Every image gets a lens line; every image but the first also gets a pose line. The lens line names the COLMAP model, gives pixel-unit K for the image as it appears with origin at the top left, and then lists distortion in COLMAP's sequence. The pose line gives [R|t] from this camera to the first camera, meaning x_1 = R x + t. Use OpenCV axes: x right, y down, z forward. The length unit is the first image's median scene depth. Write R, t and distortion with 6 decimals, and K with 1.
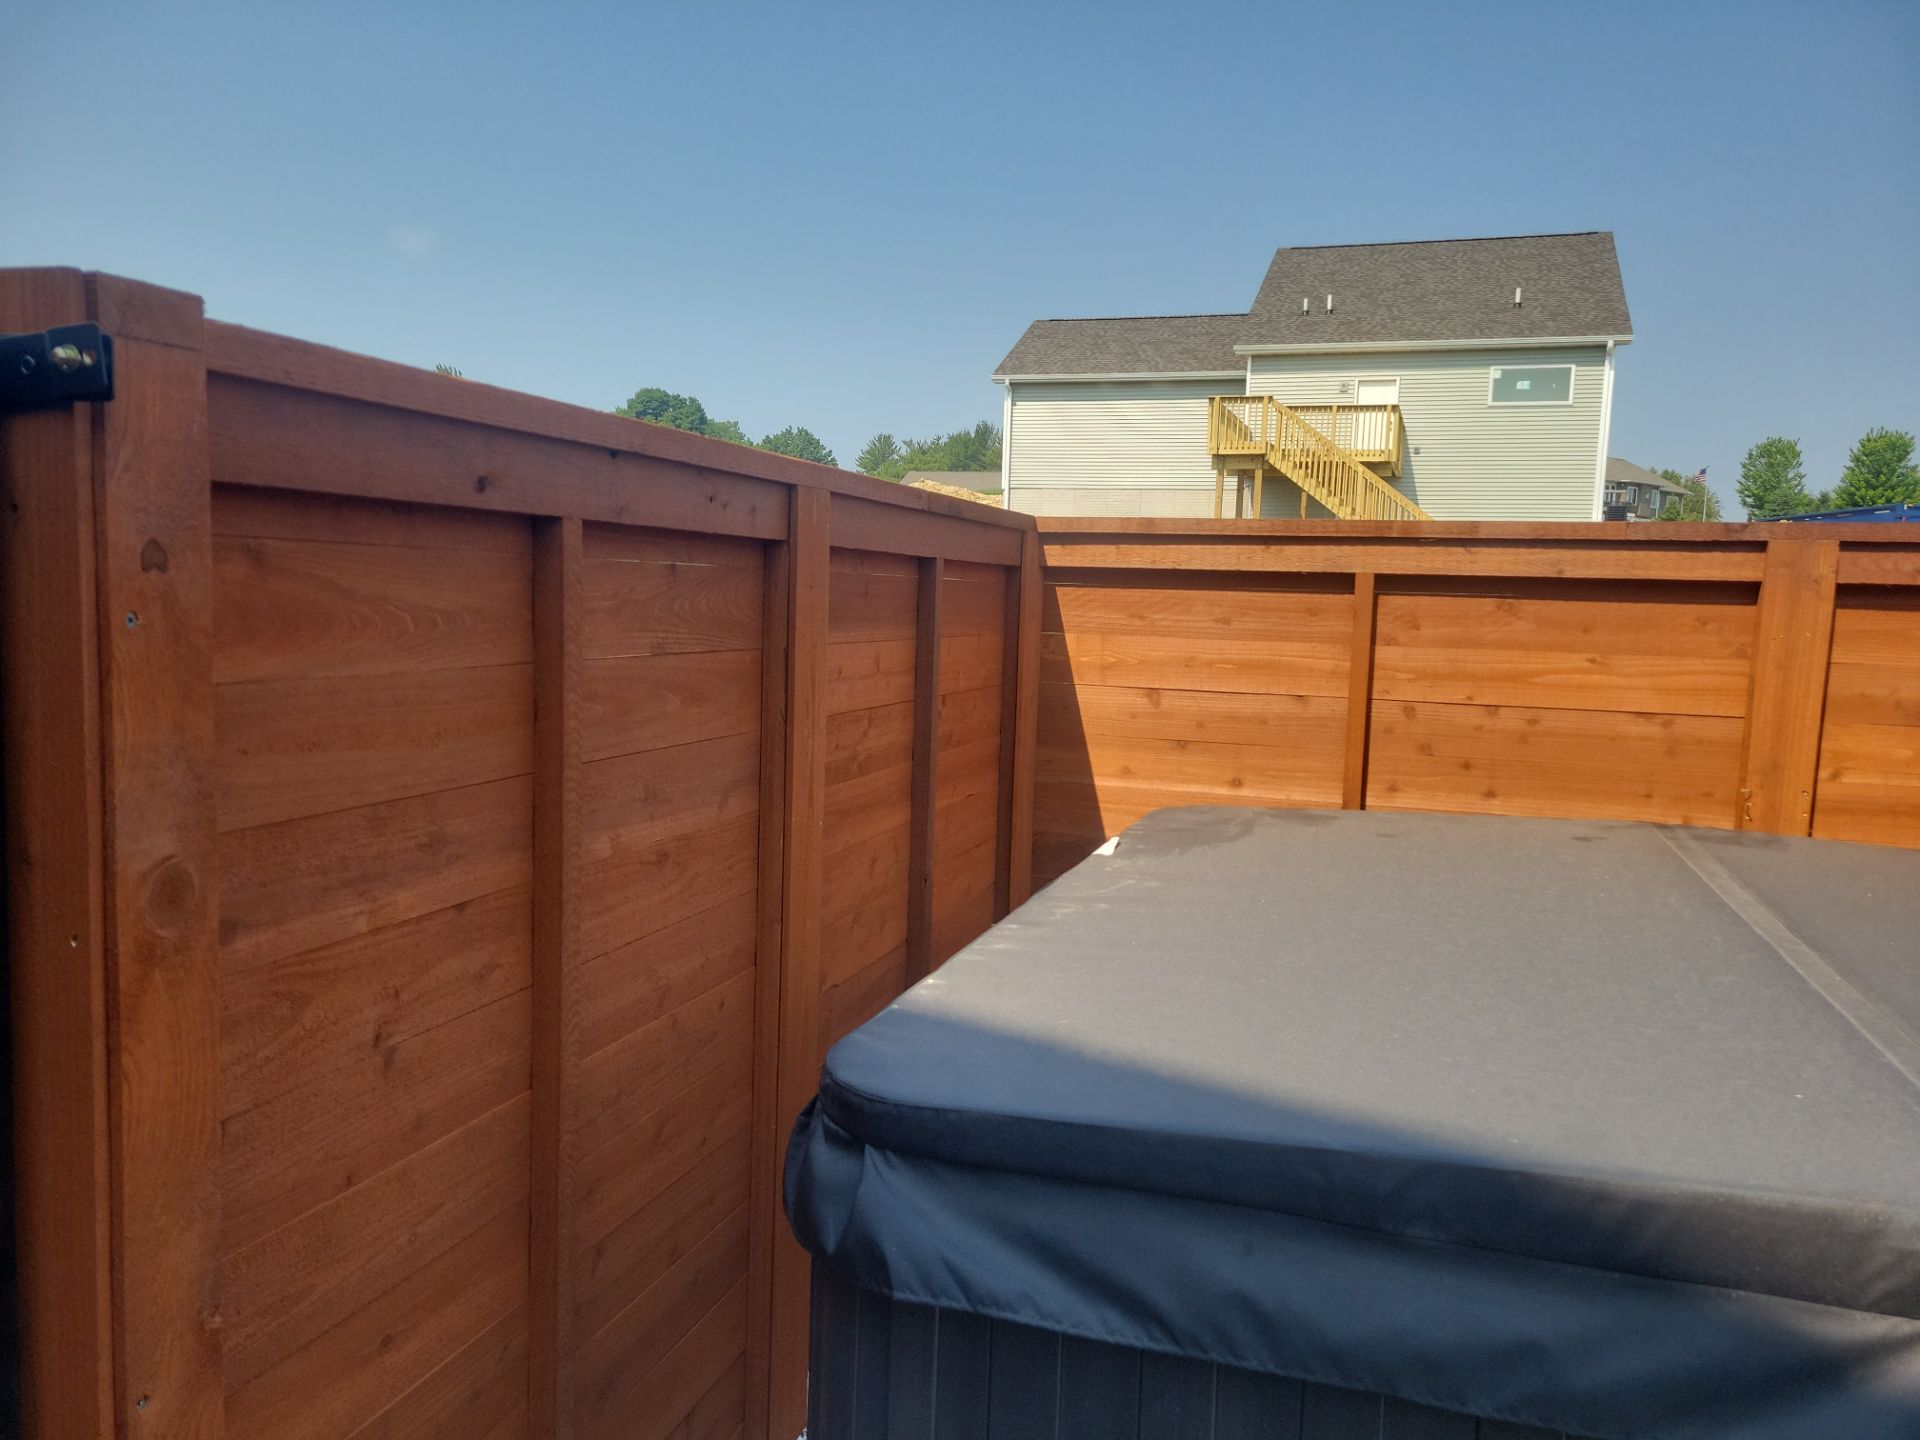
lens RADIAL K [[1438.8, 0, 964.6], [0, 1438.8, 746.3], [0, 0, 1]] dist [0.049905, -0.028555]
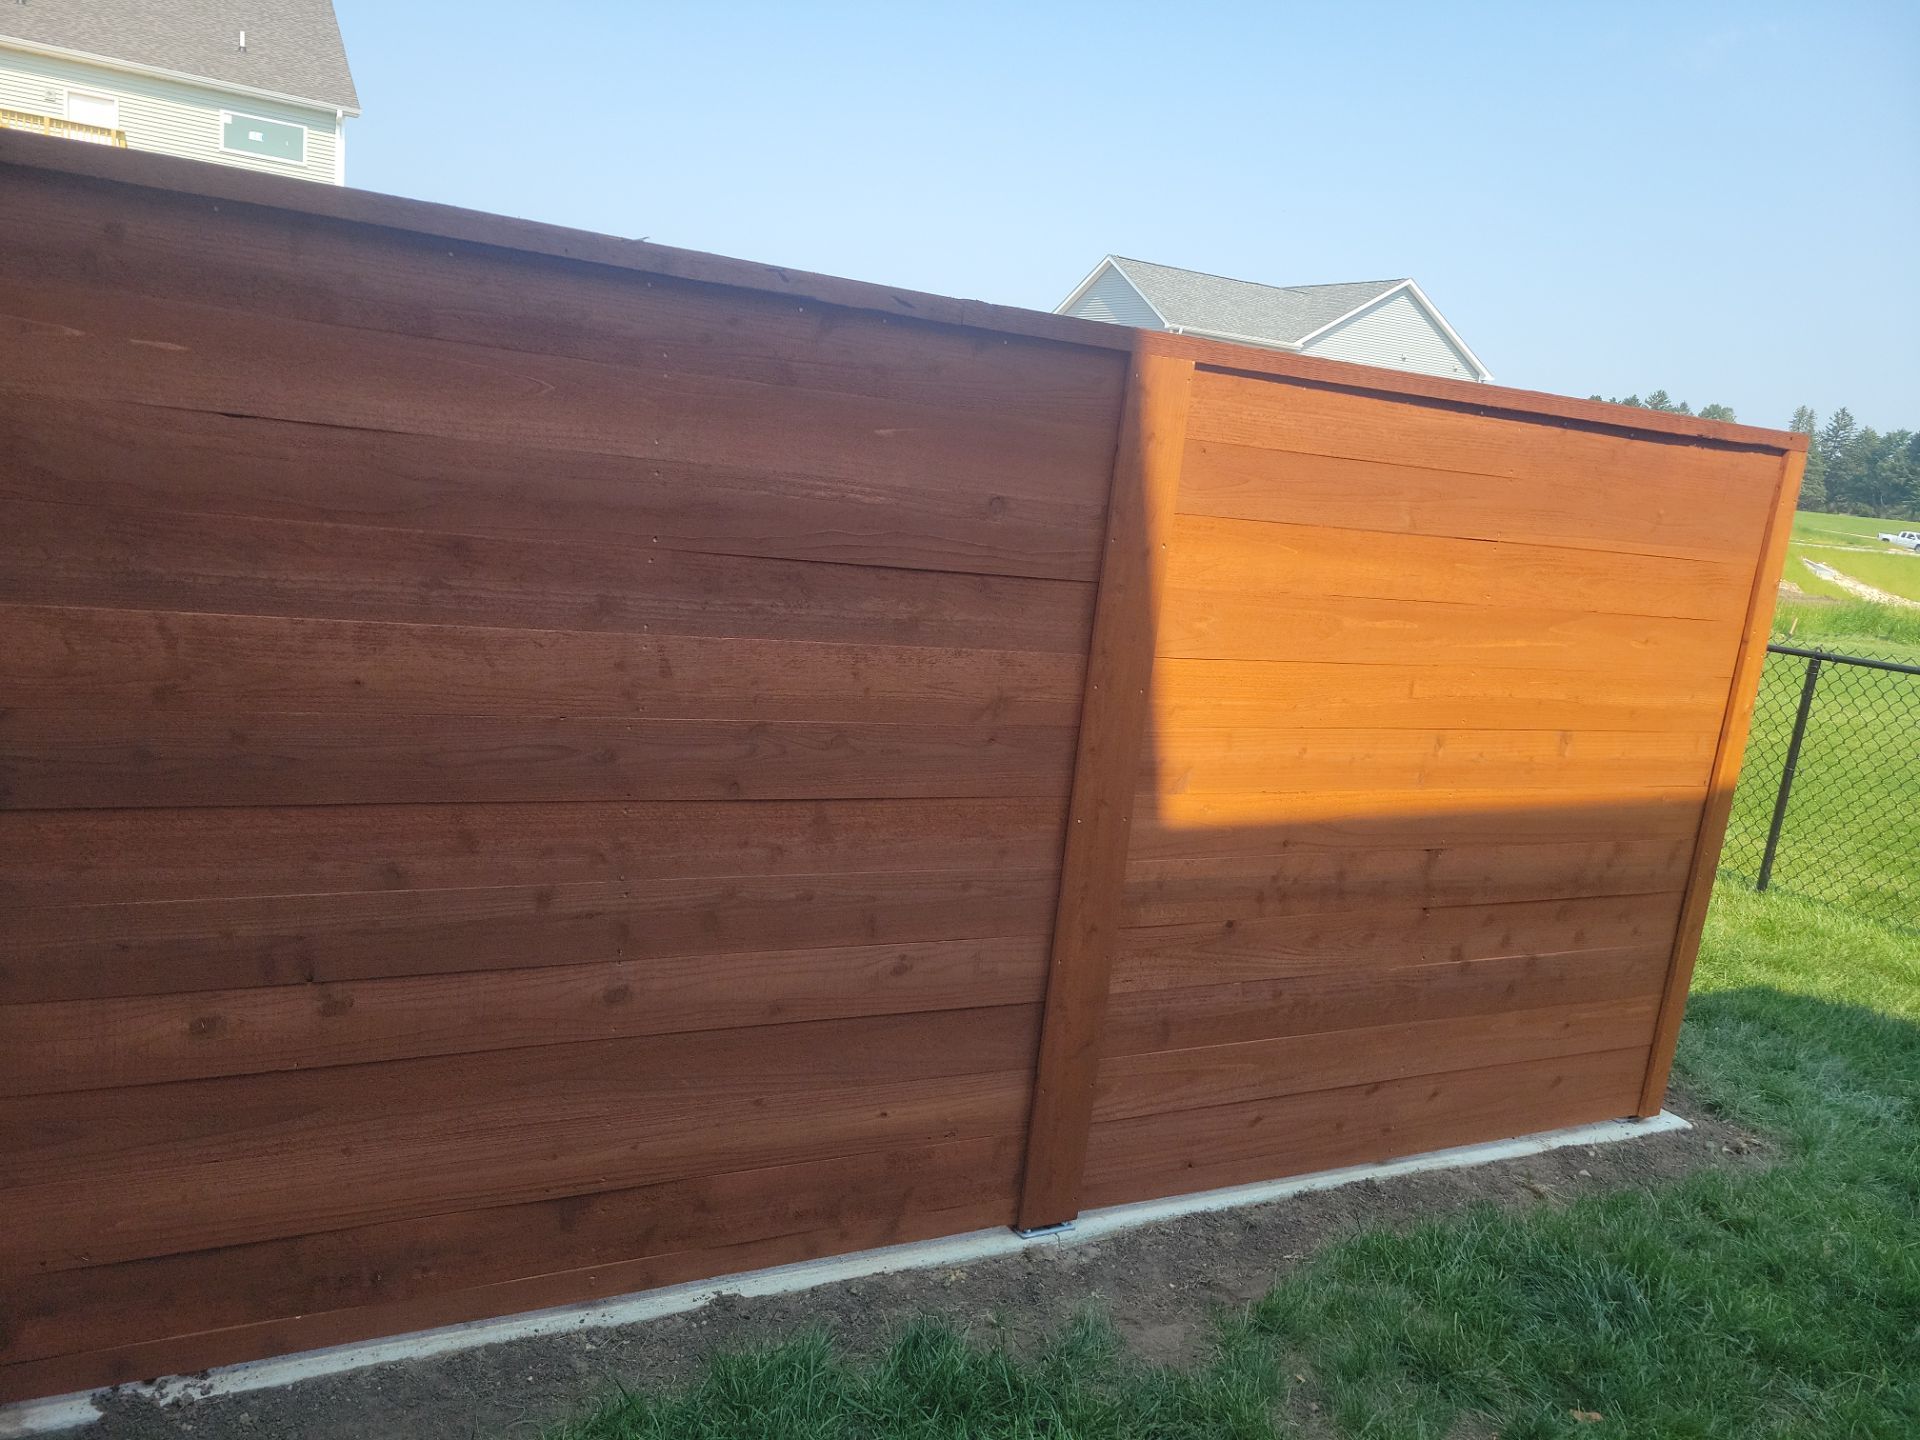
lens RADIAL K [[1438.8, 0, 947.6], [0, 1438.8, 711.6], [0, 0, 1]] dist [0.049905, -0.028555]
pose [[0.687533, -0.088333, 0.720761, -0.052831], [-0.010693, 0.991234, 0.131681, 0.007920], [-0.726075, -0.098242, 0.680561, -0.078805]]
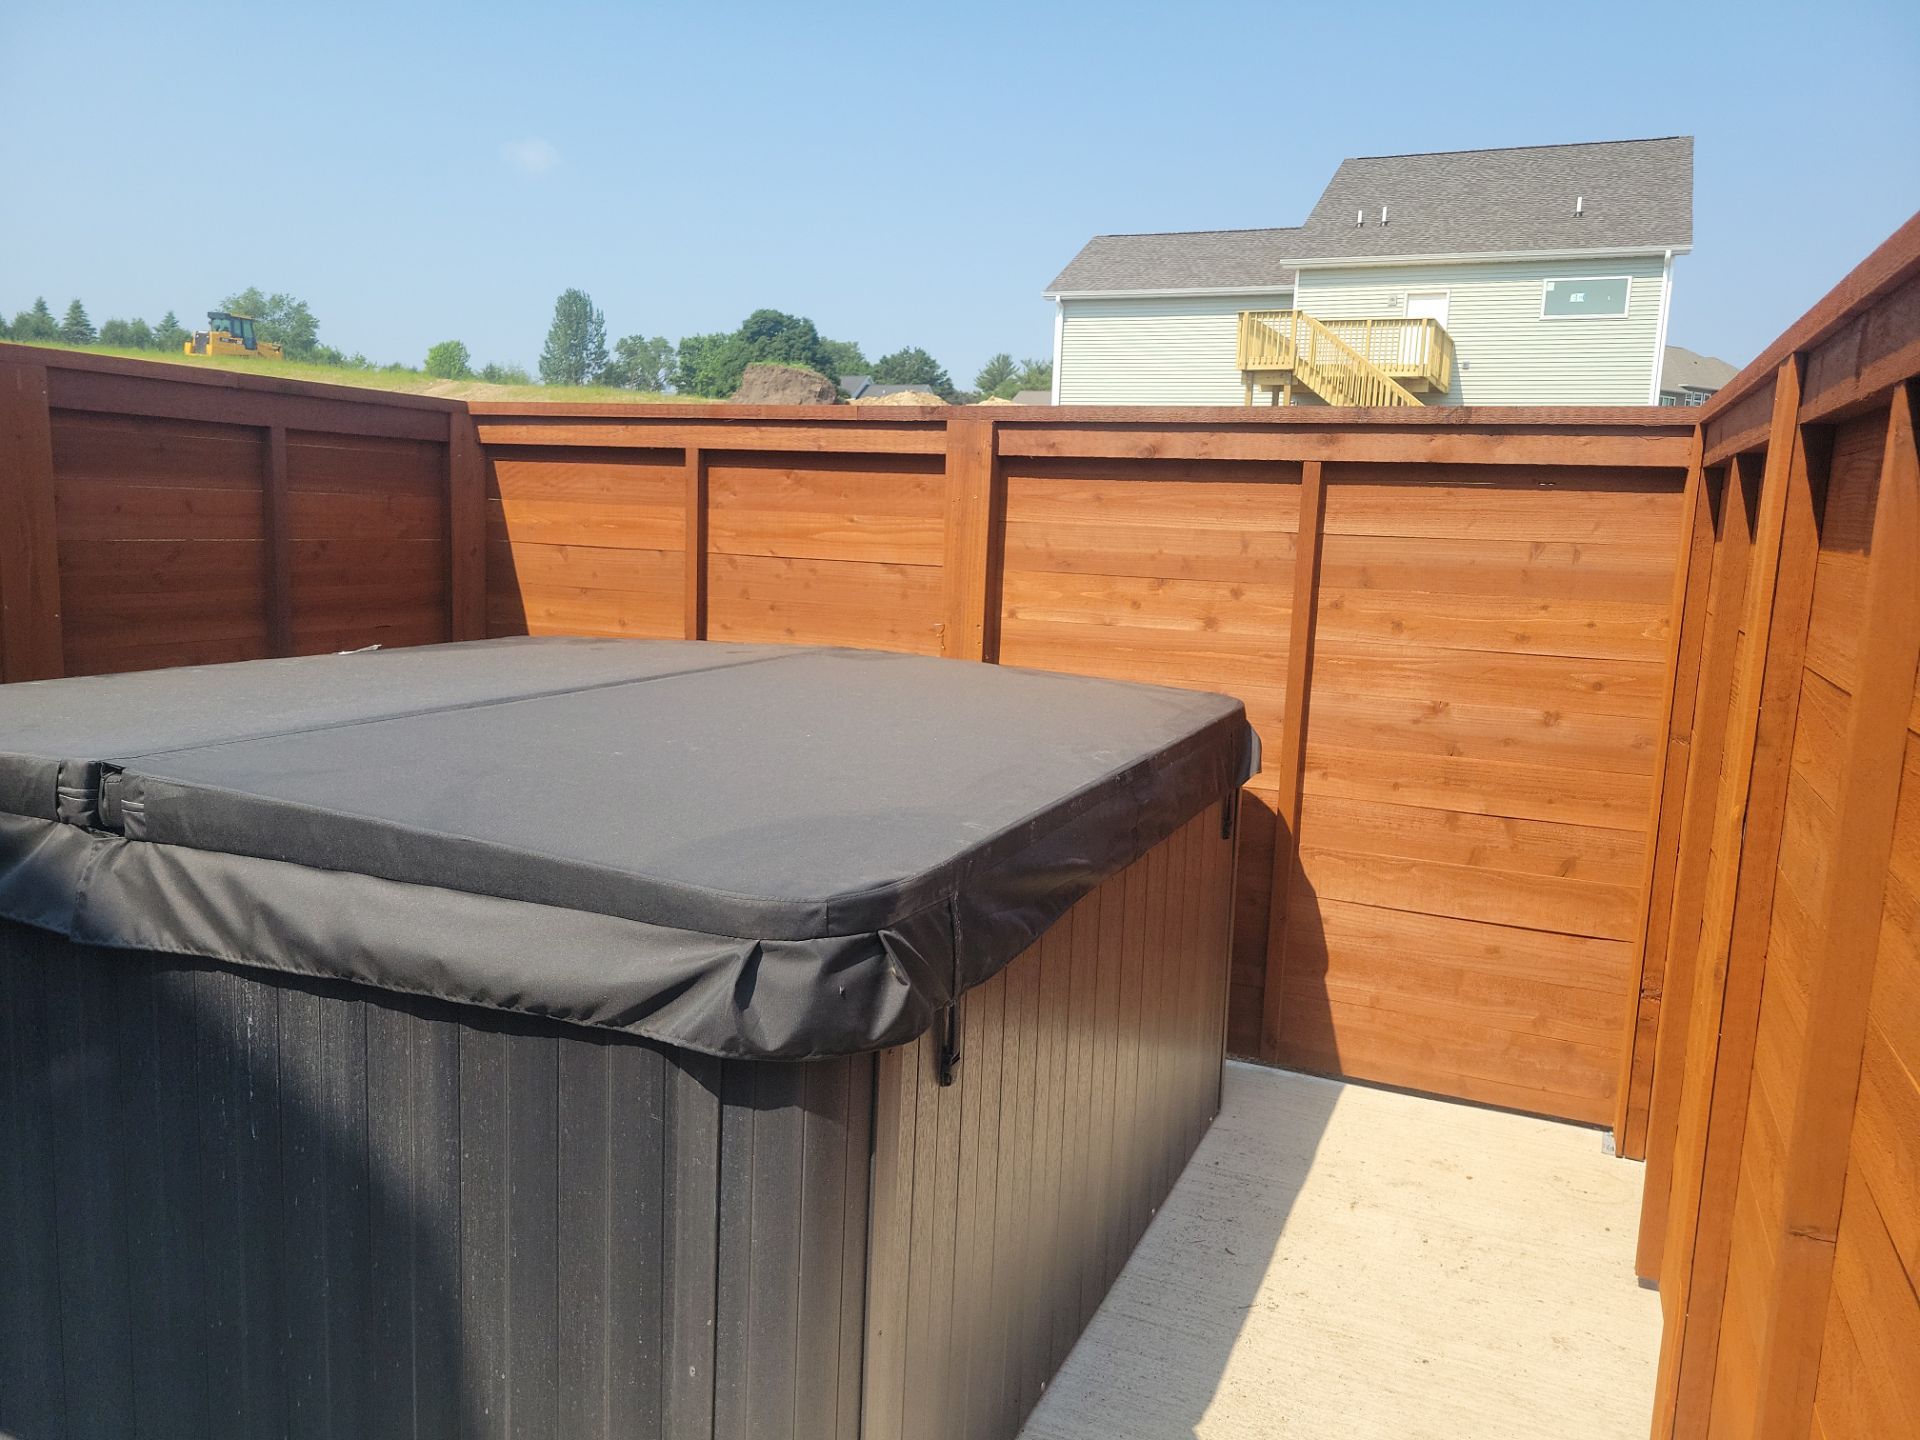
lens RADIAL K [[1438.8, 0, 956.5], [0, 1438.8, 720.1], [0, 0, 1]] dist [0.049905, -0.028555]
pose [[0.995227, 0.020445, -0.095416, 0.074678], [-0.017076, 0.999206, 0.036001, 0.007508], [0.096076, -0.034200, 0.994786, -0.024496]]
